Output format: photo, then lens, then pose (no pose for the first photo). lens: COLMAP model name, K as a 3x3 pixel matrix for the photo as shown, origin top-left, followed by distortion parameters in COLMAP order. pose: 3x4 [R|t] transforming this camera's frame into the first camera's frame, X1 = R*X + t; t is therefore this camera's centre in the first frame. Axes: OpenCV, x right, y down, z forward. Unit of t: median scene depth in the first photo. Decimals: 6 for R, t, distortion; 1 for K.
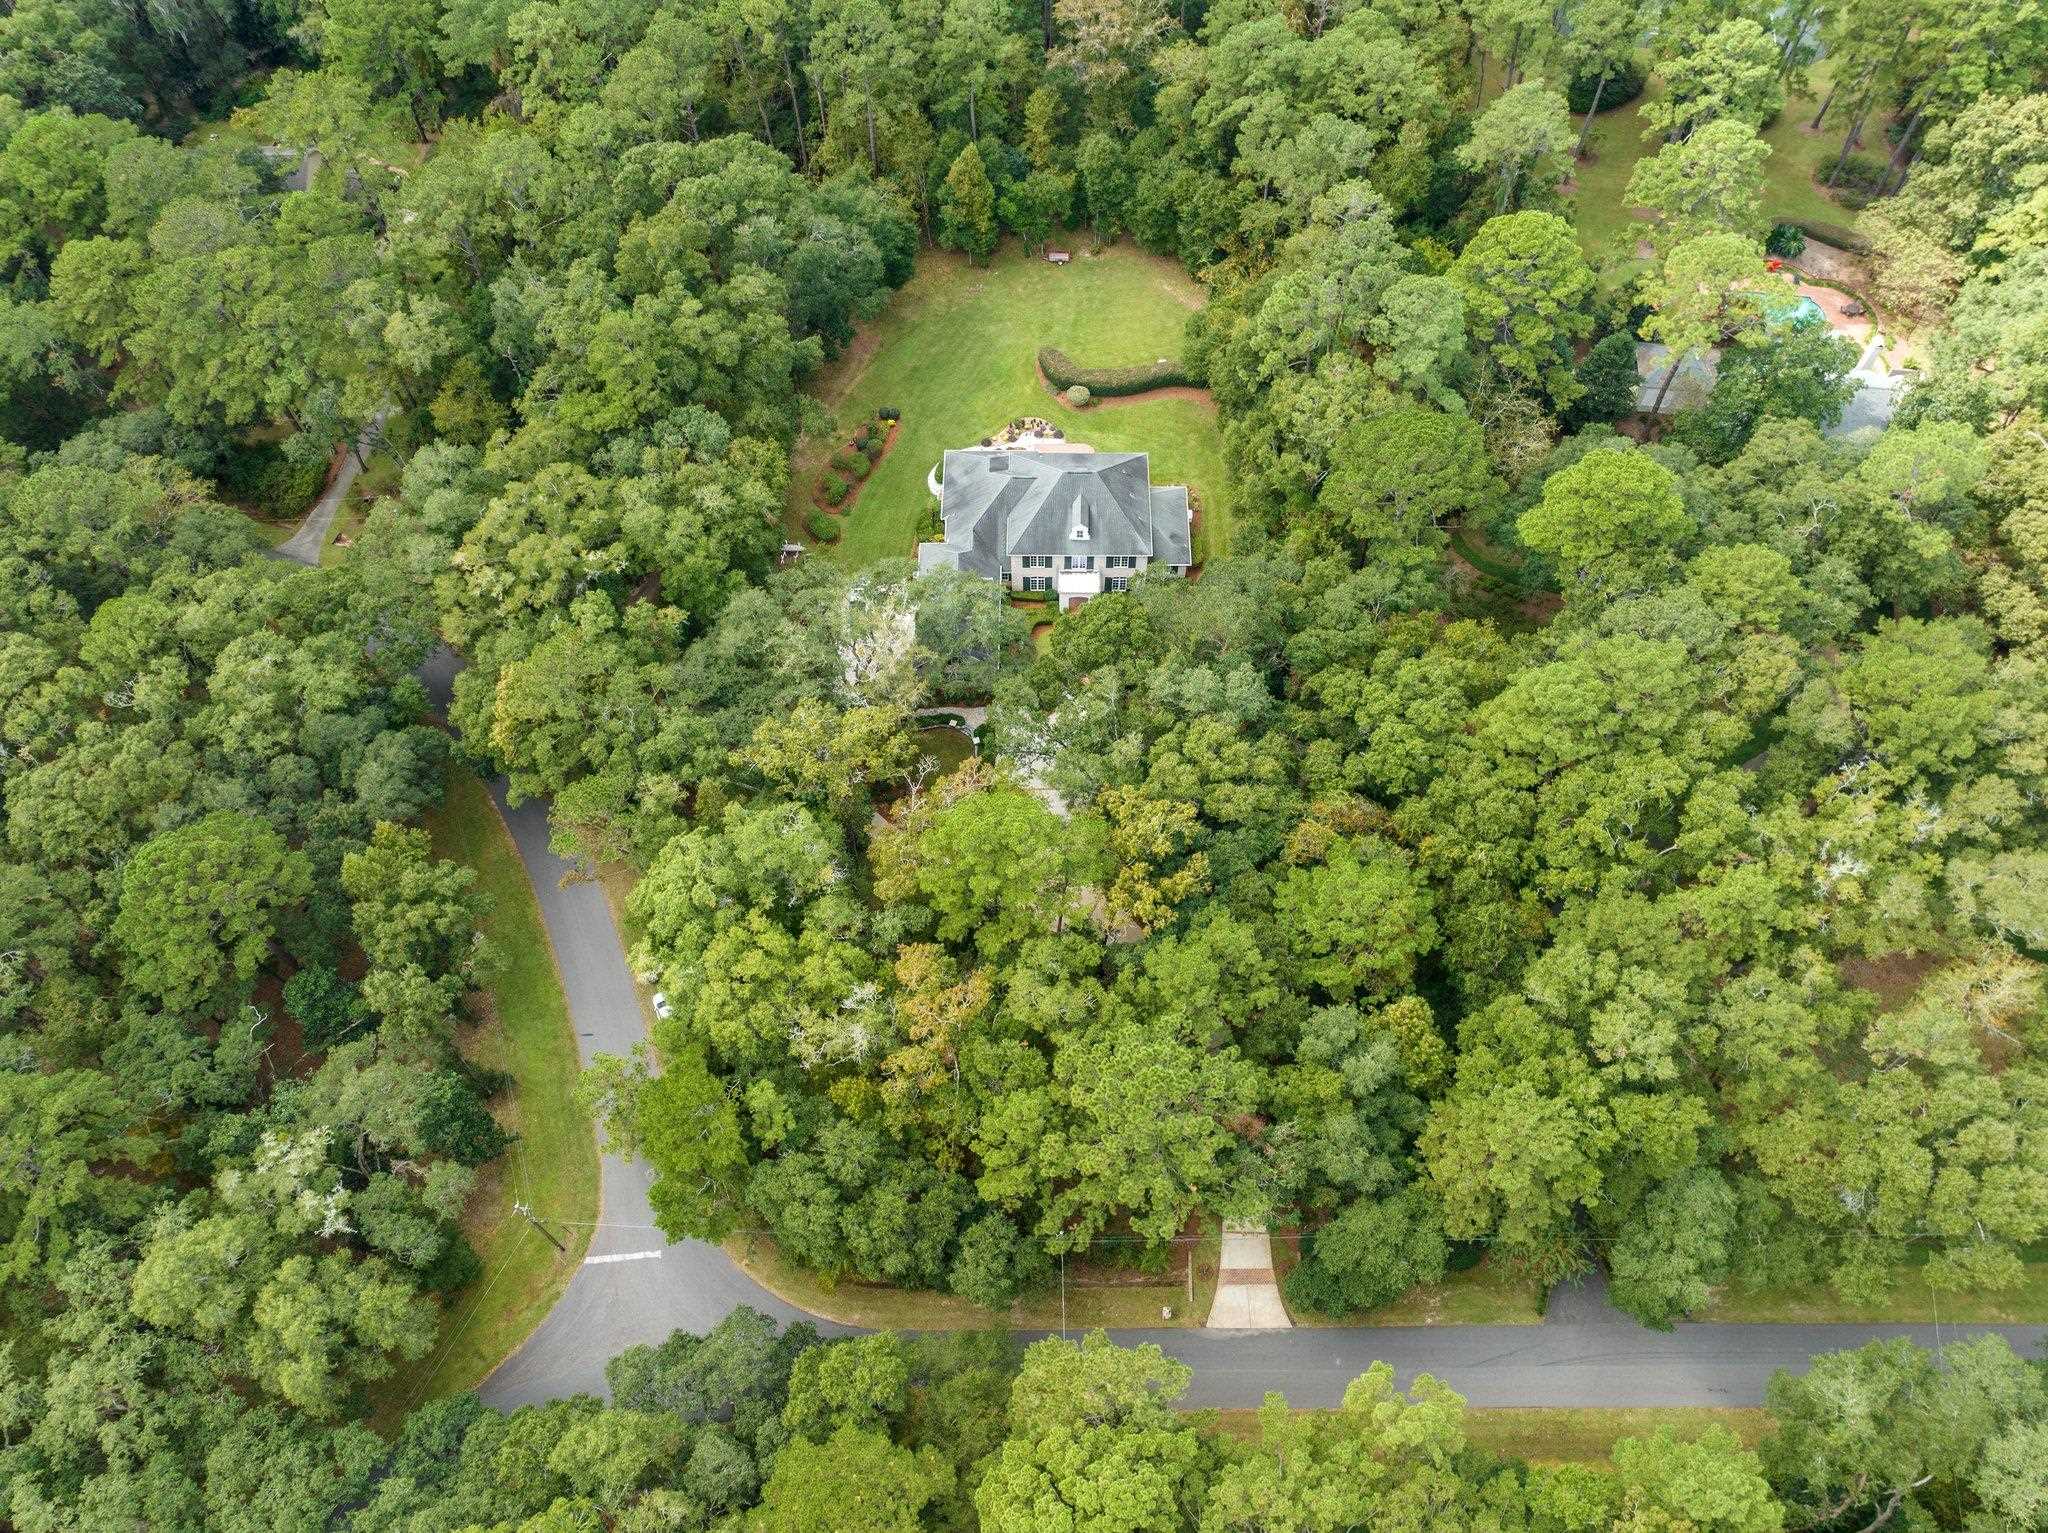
lens RADIAL K [[1443.5, 0, 1022.1], [0, 1443.5, 766.1], [0, 0, 1]] dist [-0.029572, -0.002489]
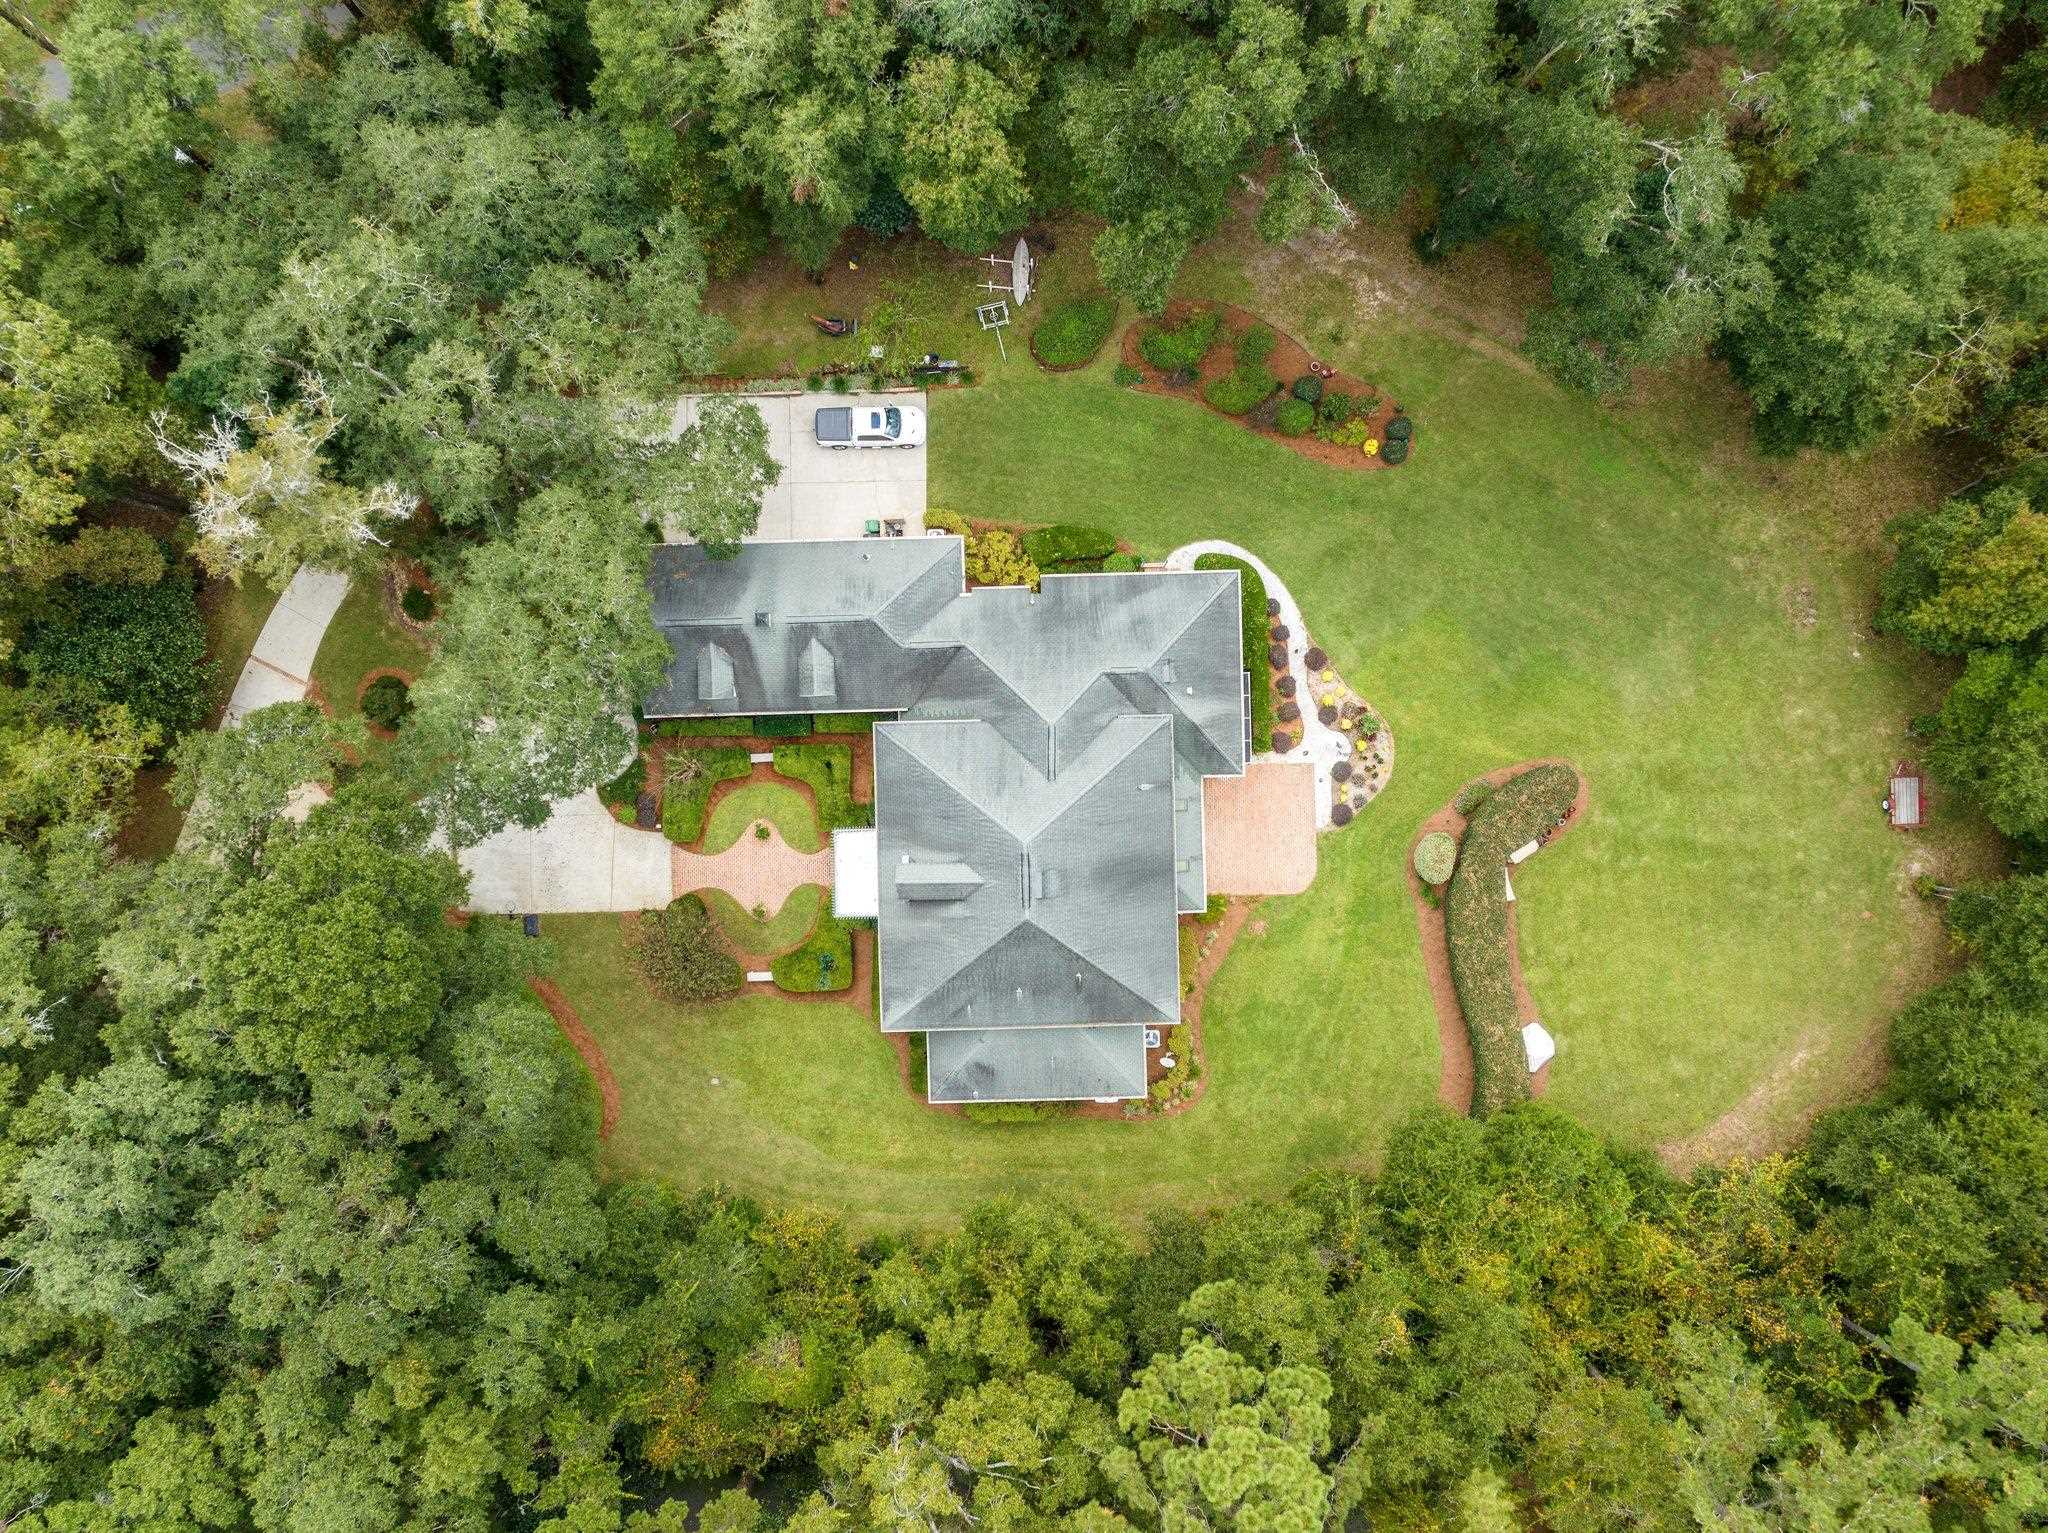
lens RADIAL K [[1443.5, 0, 1024.0], [0, 1443.5, 769.2], [0, 0, 1]] dist [-0.029572, -0.002489]
pose [[0.040304, 0.999076, -0.014926, 0.013440], [-0.857005, 0.042245, 0.513574, -0.377112], [0.513730, -0.007907, 0.857916, 0.559388]]
